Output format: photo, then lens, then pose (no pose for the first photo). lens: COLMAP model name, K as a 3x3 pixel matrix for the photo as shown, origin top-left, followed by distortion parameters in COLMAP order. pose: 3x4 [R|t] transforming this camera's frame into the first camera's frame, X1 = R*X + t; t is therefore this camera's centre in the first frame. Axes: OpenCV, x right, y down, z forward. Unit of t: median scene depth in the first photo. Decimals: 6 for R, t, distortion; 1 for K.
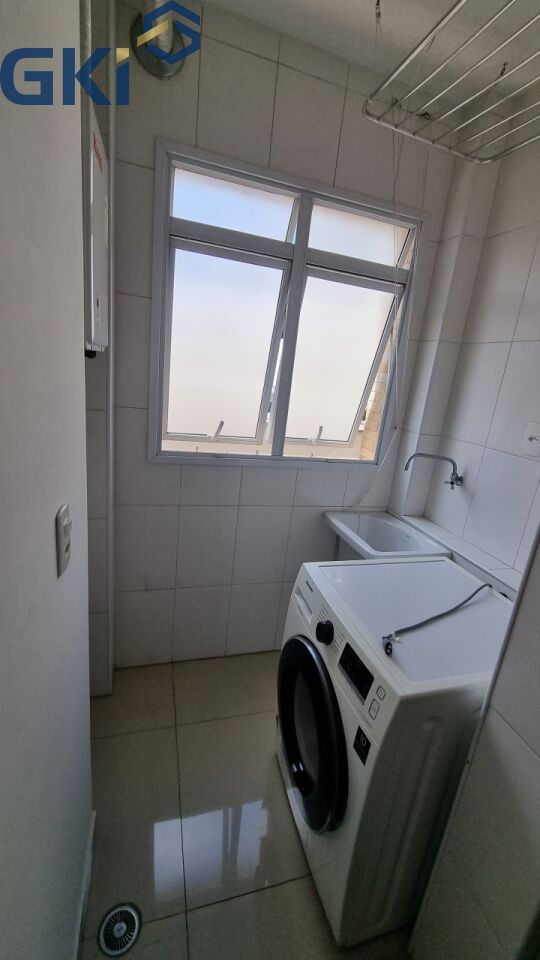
lens RADIAL K [[390.4, 0, 277.4], [0, 390.4, 479.6], [0, 0, 1]] dist [0.002268, -0.000563]
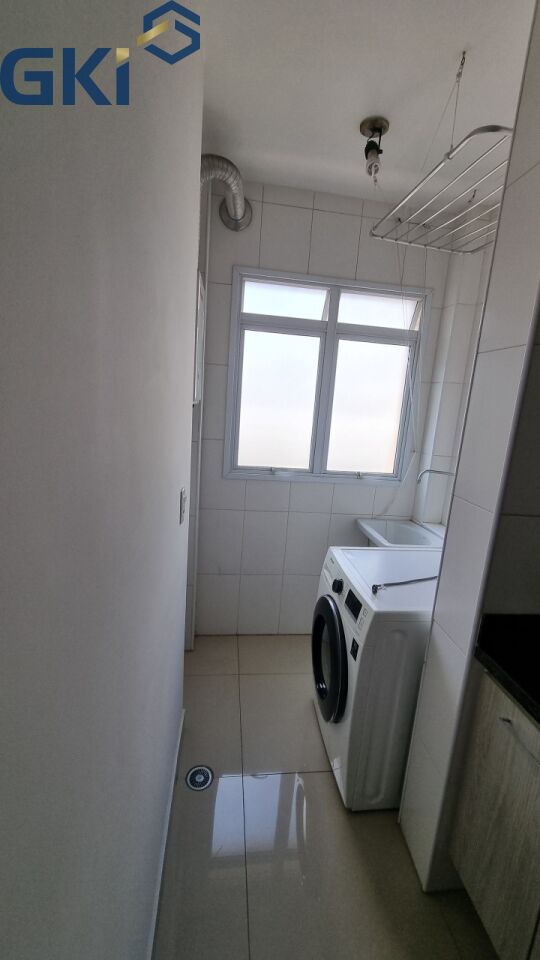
lens RADIAL K [[390.4, 0, 277.4], [0, 390.4, 479.6], [0, 0, 1]] dist [0.002268, -0.000563]
pose [[0.984791, -0.005403, -0.173661, 0.113053], [-0.010013, 0.996090, -0.087770, 0.091457], [0.173456, 0.088174, 0.980887, -0.371908]]
